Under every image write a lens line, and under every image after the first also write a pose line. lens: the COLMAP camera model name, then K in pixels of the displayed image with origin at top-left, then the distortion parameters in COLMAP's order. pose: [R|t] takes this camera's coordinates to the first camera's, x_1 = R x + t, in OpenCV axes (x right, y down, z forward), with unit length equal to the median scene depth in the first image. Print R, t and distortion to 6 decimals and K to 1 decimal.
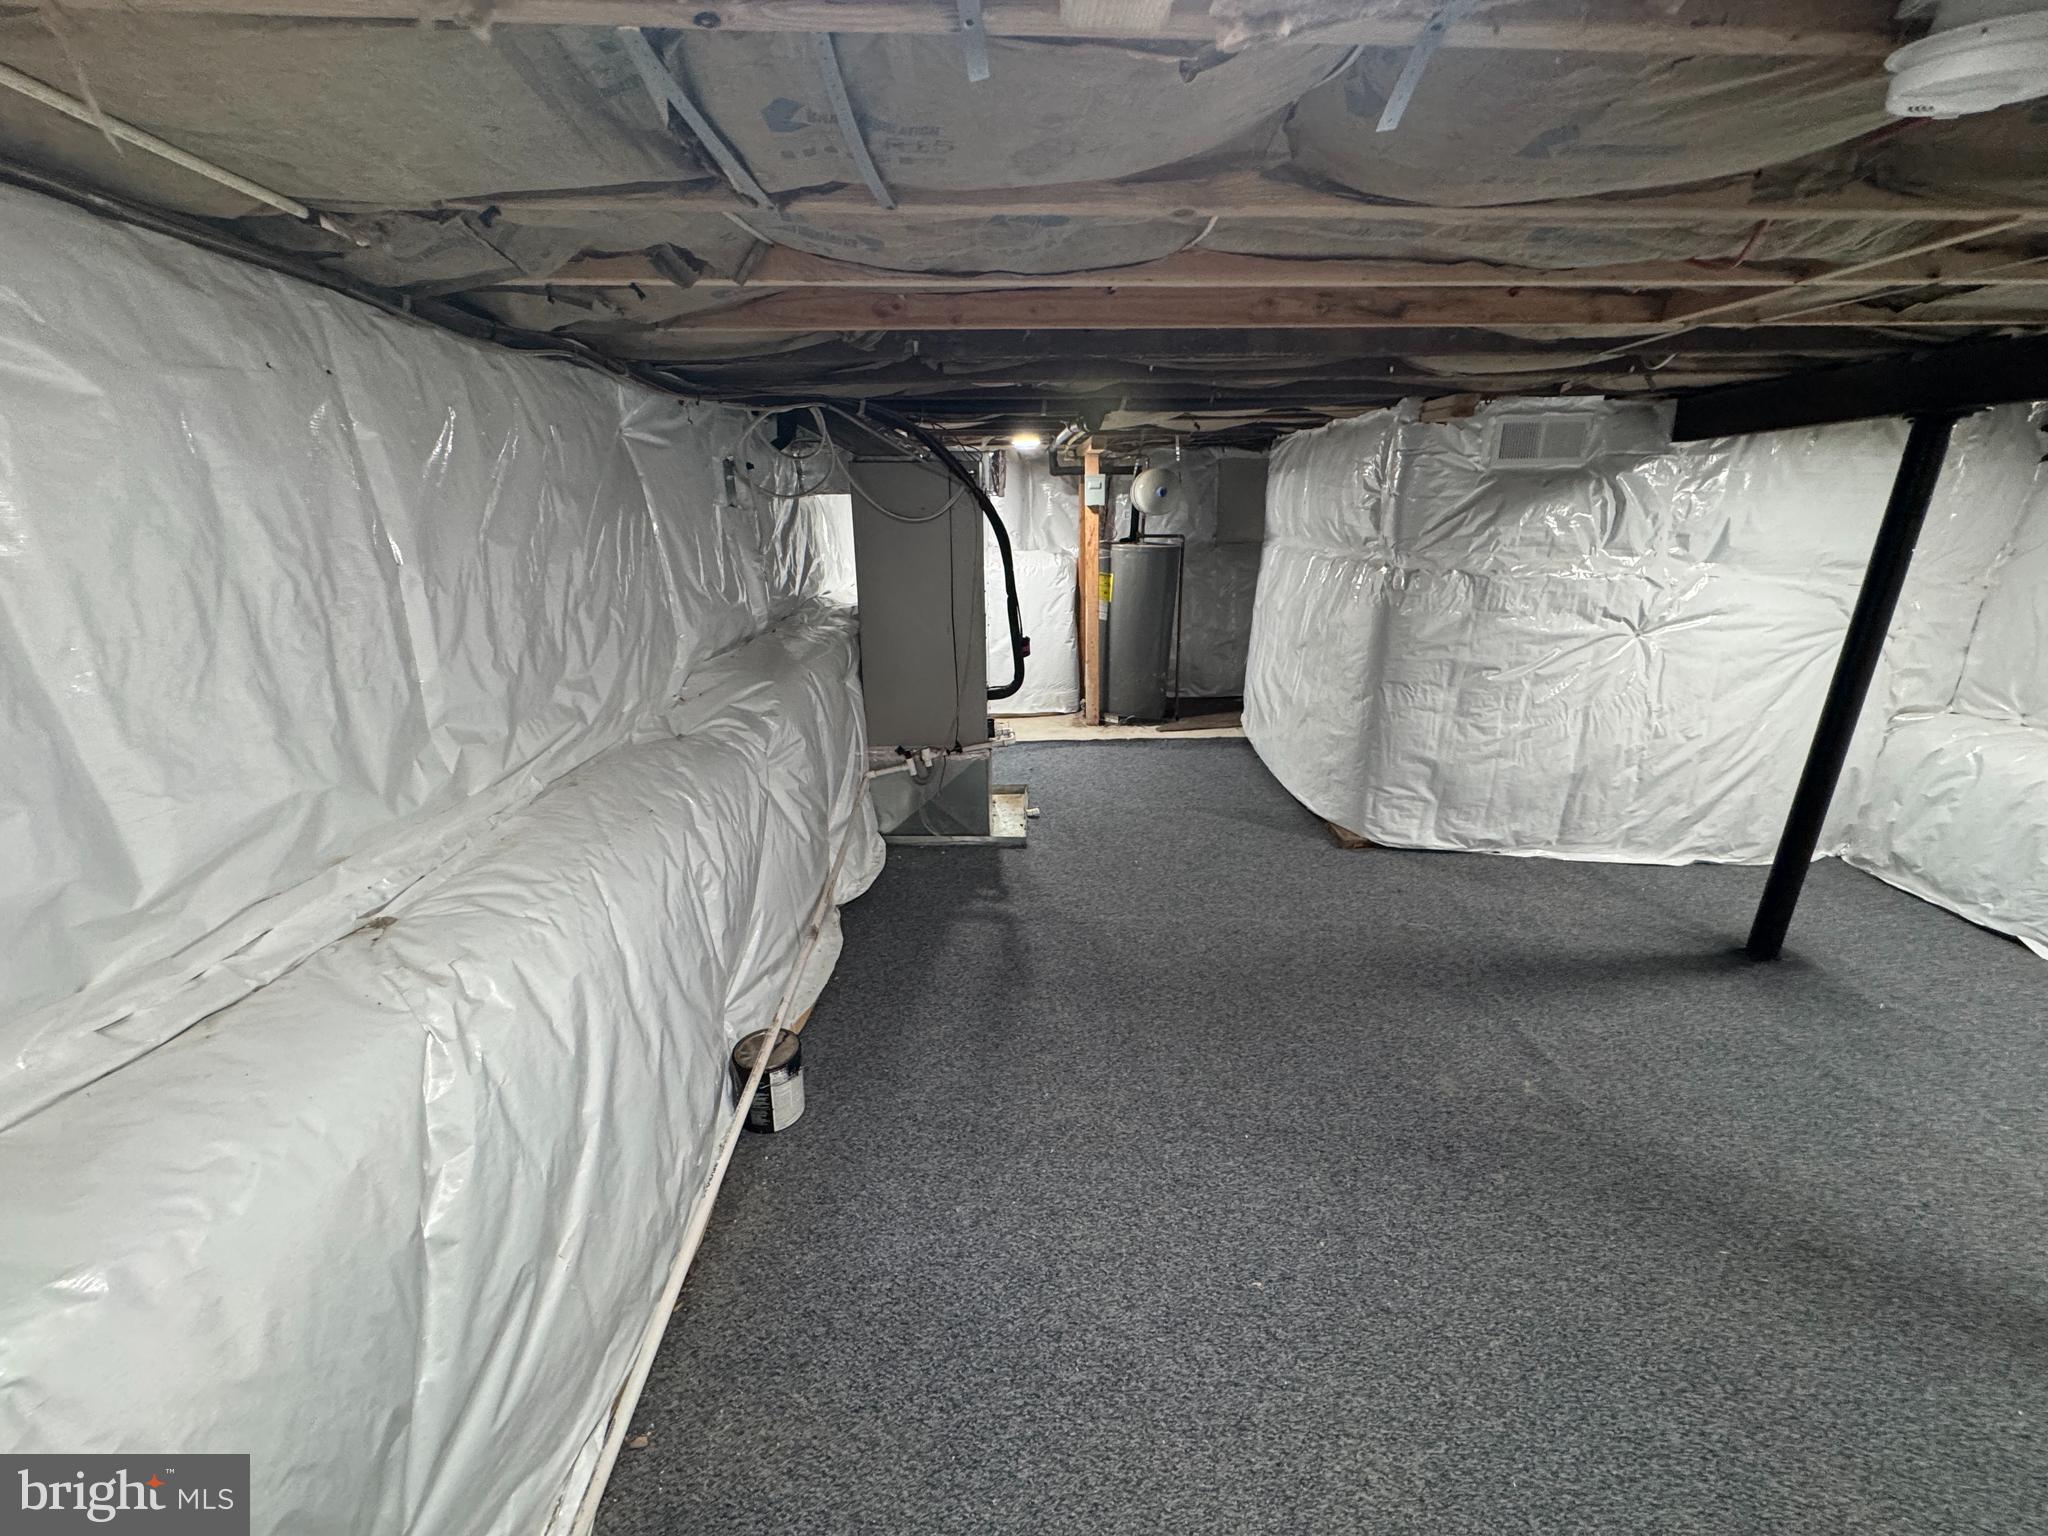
lens RADIAL K [[815.1, 0, 1025.1], [0, 815.1, 766.0], [0, 0, 1]] dist [-0.001933, -0.001001]
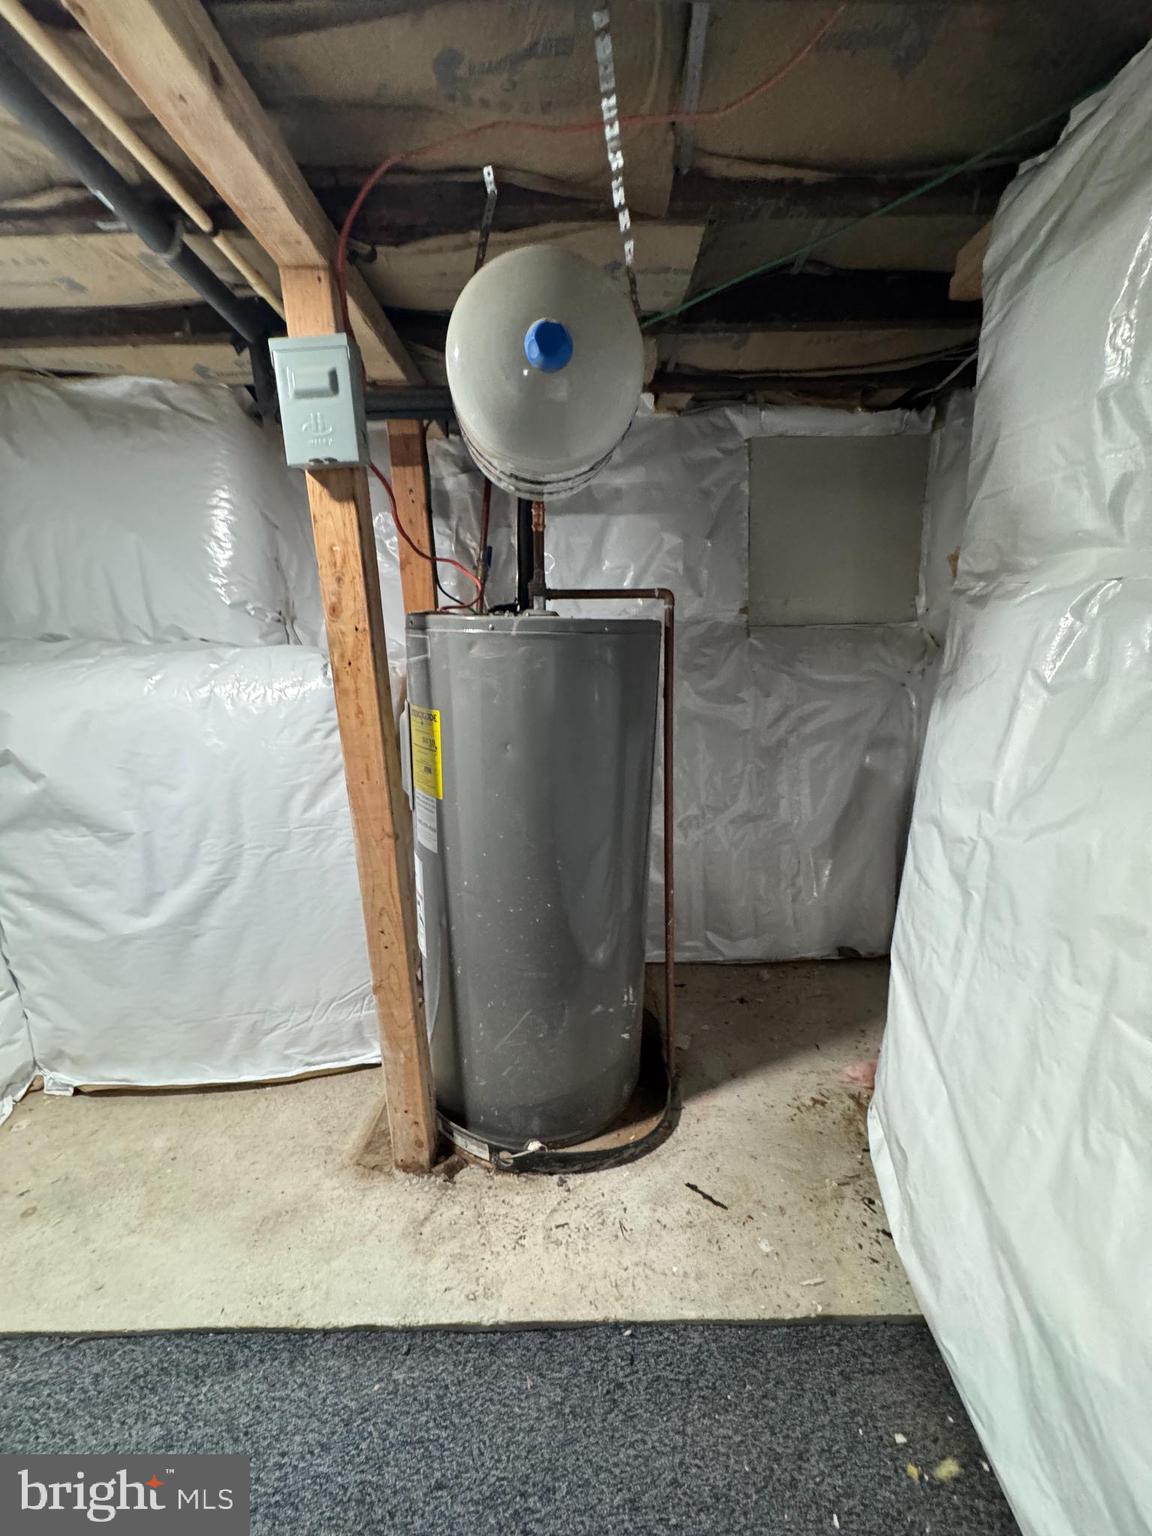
lens RADIAL K [[611.3, 0, 579.8], [0, 611.3, 771.4], [0, 0, 1]] dist [-0.001933, -0.001001]
pose [[0.999655, -0.020791, 0.016046, 0.244108], [0.022080, 0.996149, -0.084849, -0.302935], [-0.014220, 0.085174, 0.996265, 1.217315]]
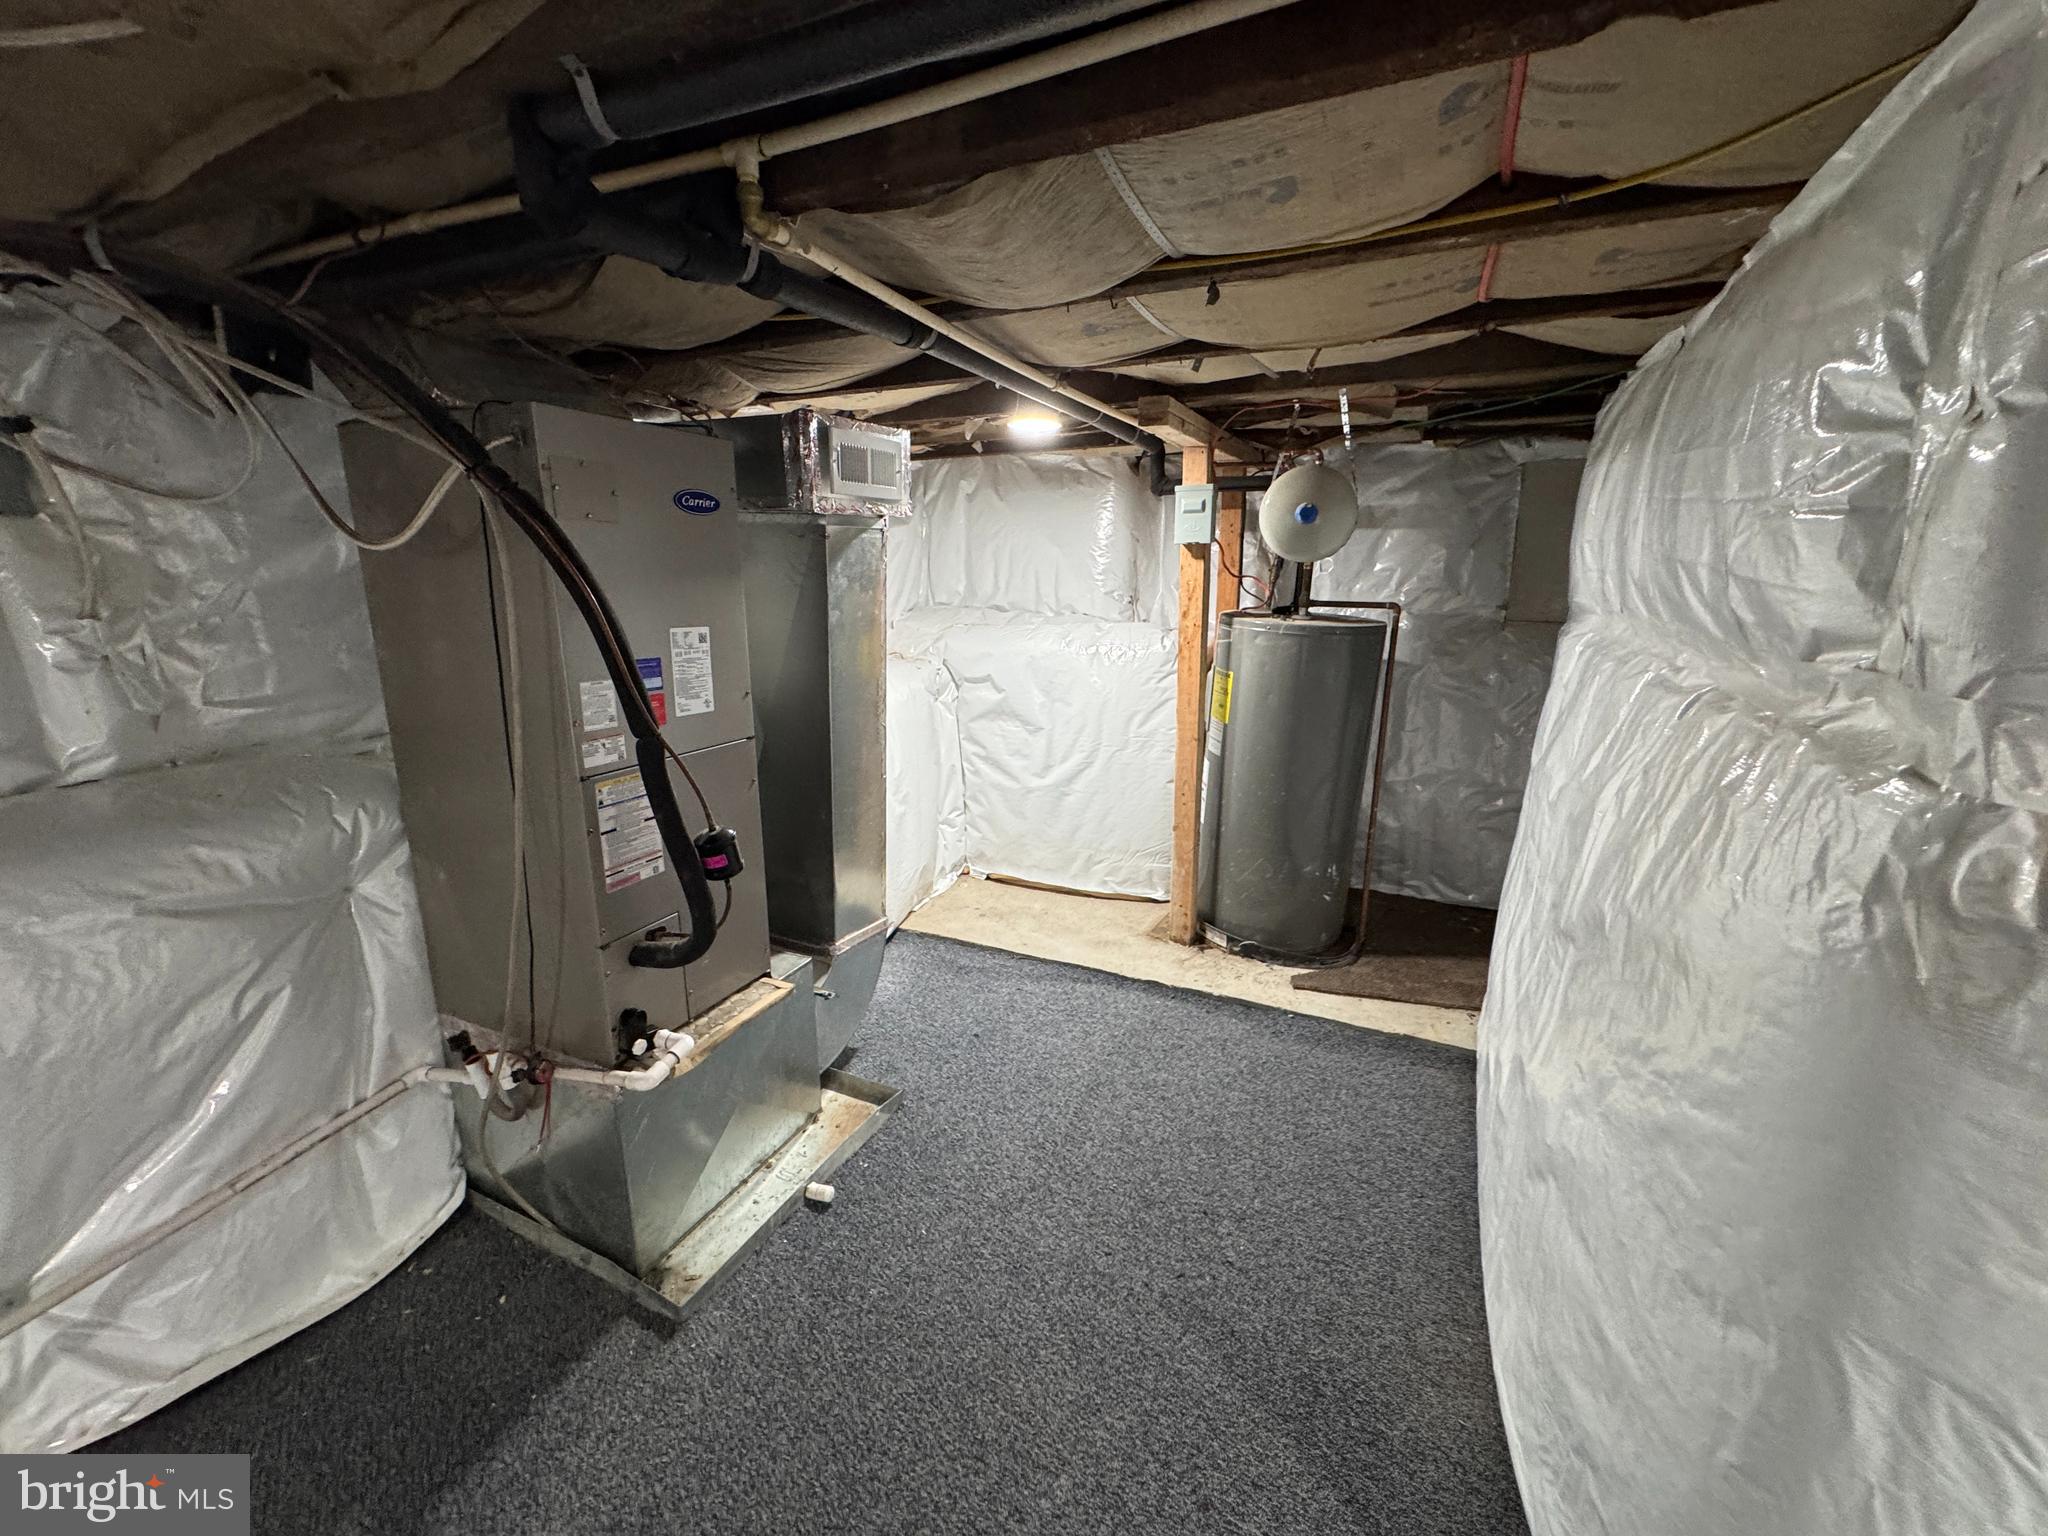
lens RADIAL K [[815.1, 0, 1027.2], [0, 815.1, 766.3], [0, 0, 1]] dist [-0.001933, -0.001001]
pose [[0.903904, 0.109588, -0.413458, 0.332891], [-0.138451, 0.989545, -0.040402, -0.212719], [0.404708, 0.093763, 0.909626, 0.740295]]
